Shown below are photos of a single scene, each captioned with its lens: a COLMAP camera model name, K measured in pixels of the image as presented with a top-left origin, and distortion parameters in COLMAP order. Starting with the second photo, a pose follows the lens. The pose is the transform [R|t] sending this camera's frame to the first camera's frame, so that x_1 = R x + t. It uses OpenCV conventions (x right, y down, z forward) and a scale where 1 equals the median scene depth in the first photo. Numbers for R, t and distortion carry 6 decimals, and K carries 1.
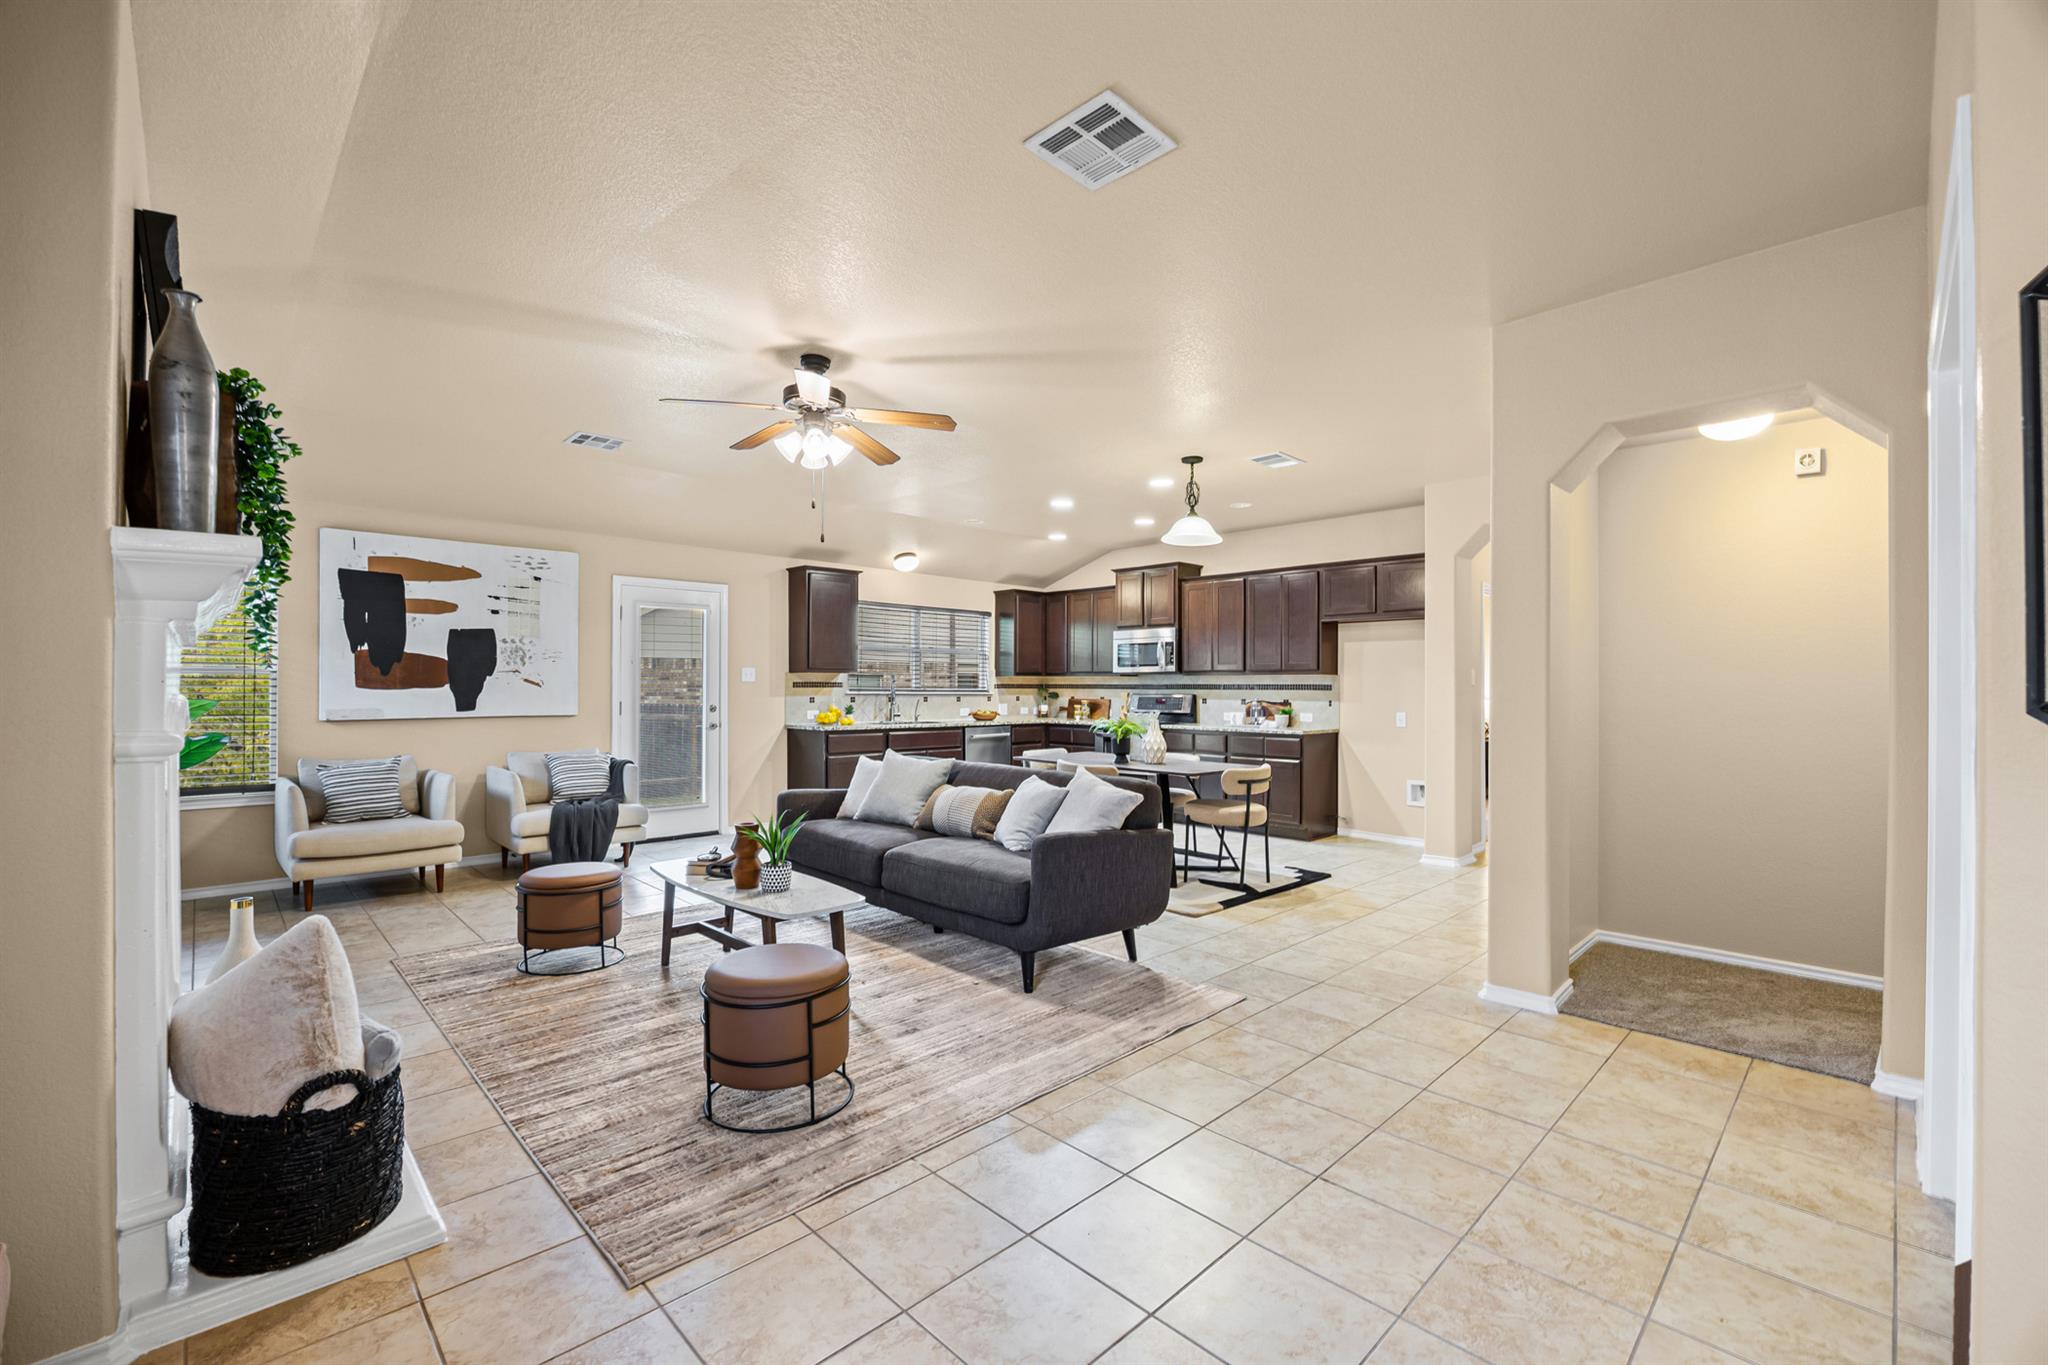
lens RADIAL K [[861.0, 0, 1014.8], [0, 861.0, 678.1], [0, 0, 1]] dist [-0.015985, -0.000066]
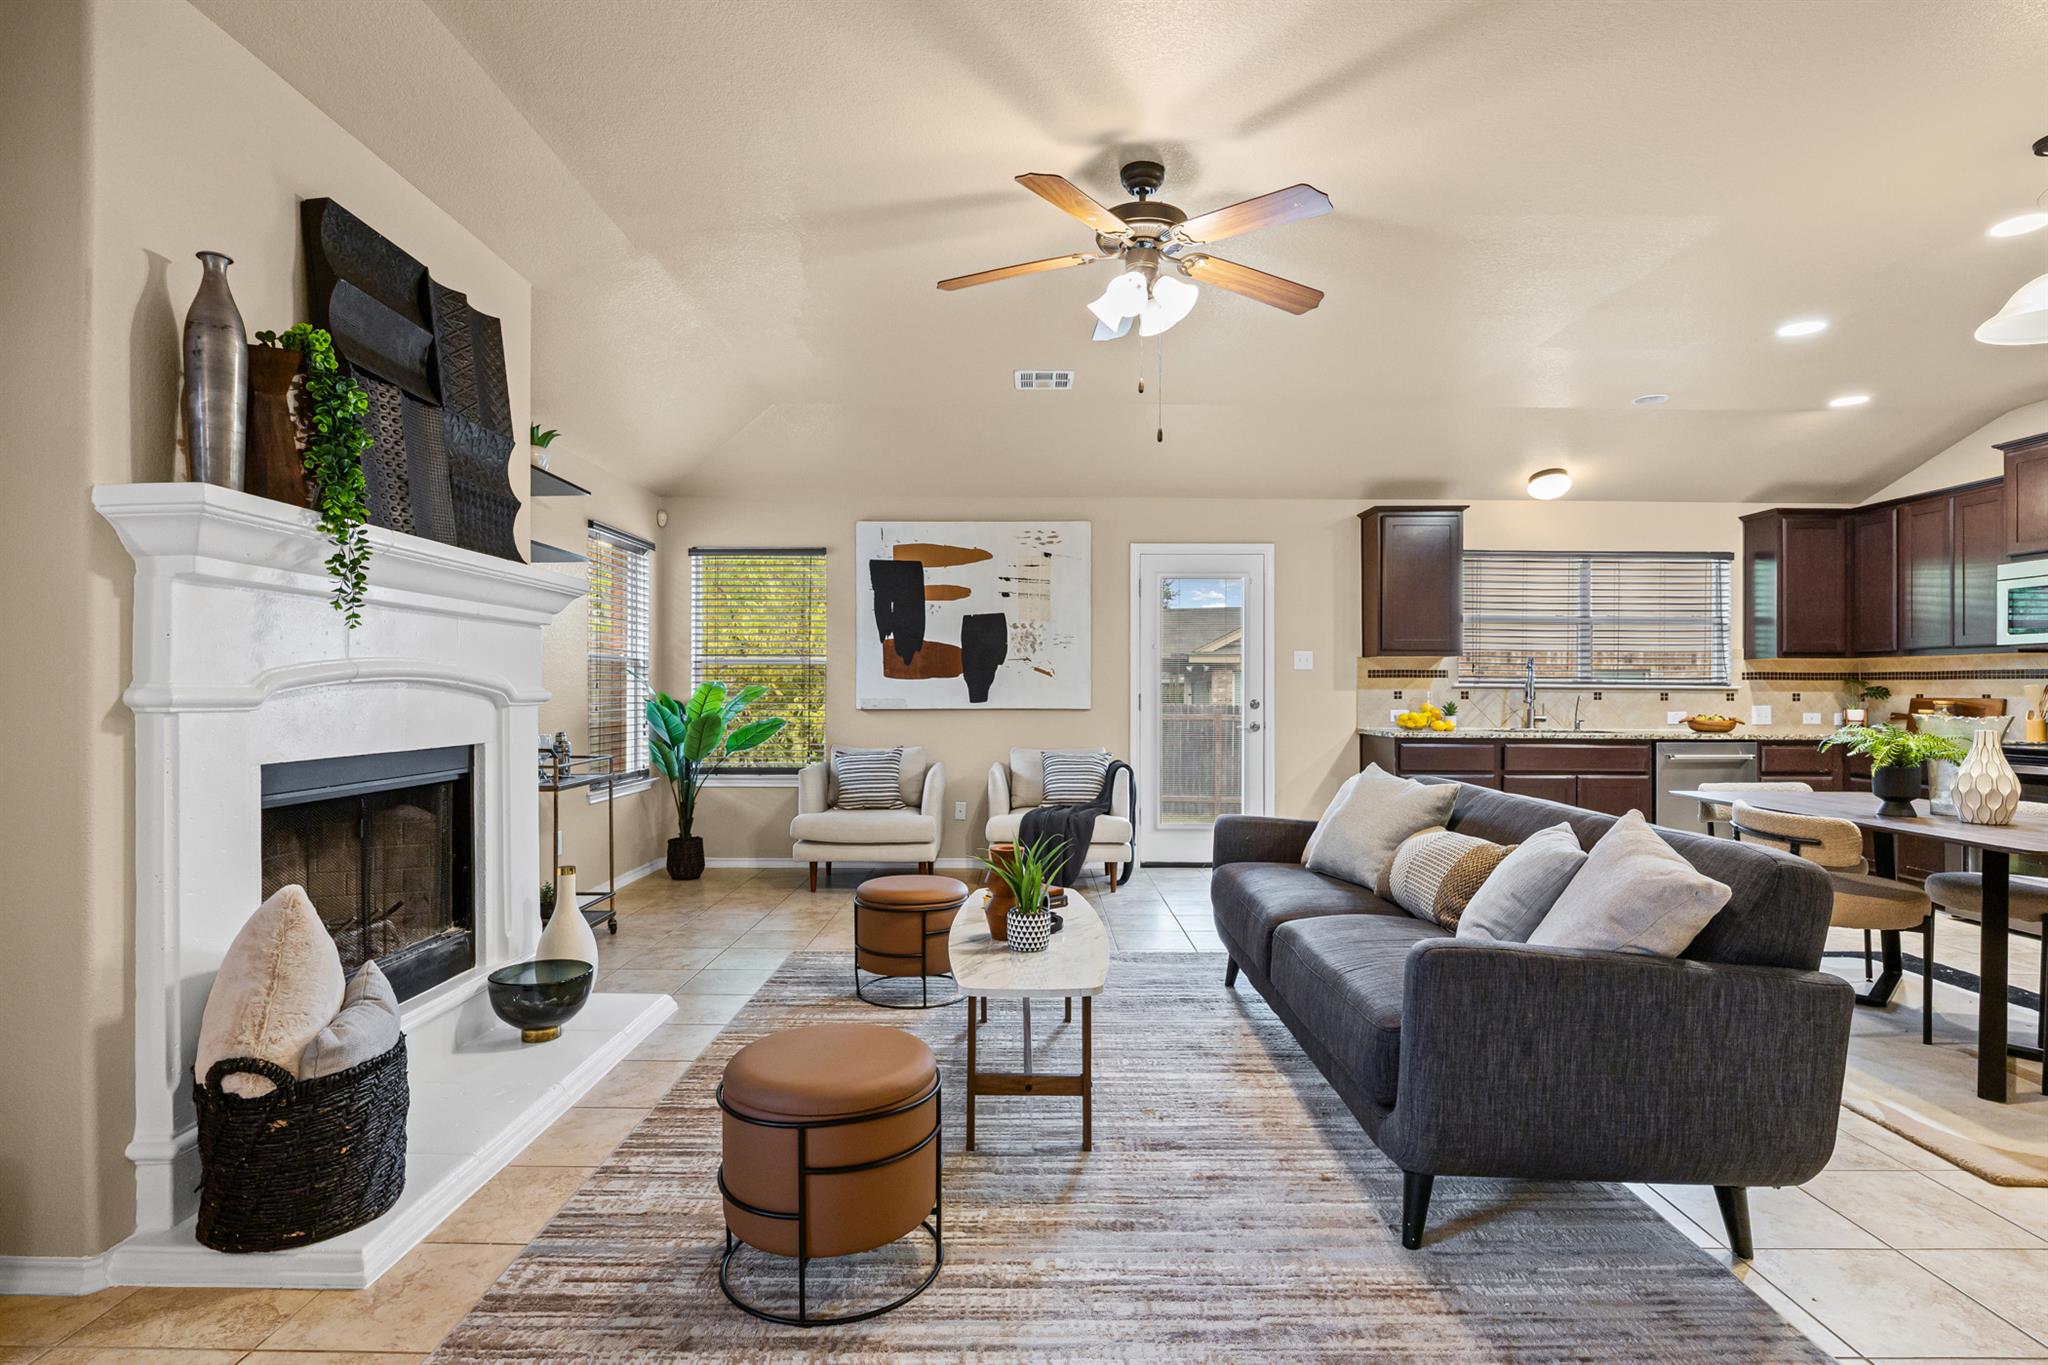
lens RADIAL K [[1015.5, 0, 1020.0], [0, 1015.5, 687.6], [0, 0, 1]] dist [-0.006852, -0.001759]
pose [[0.719048, -0.002301, -0.694956, 0.129341], [0.005835, 0.999979, 0.002727, 0.015729], [0.694935, -0.006016, 0.719047, 0.186250]]
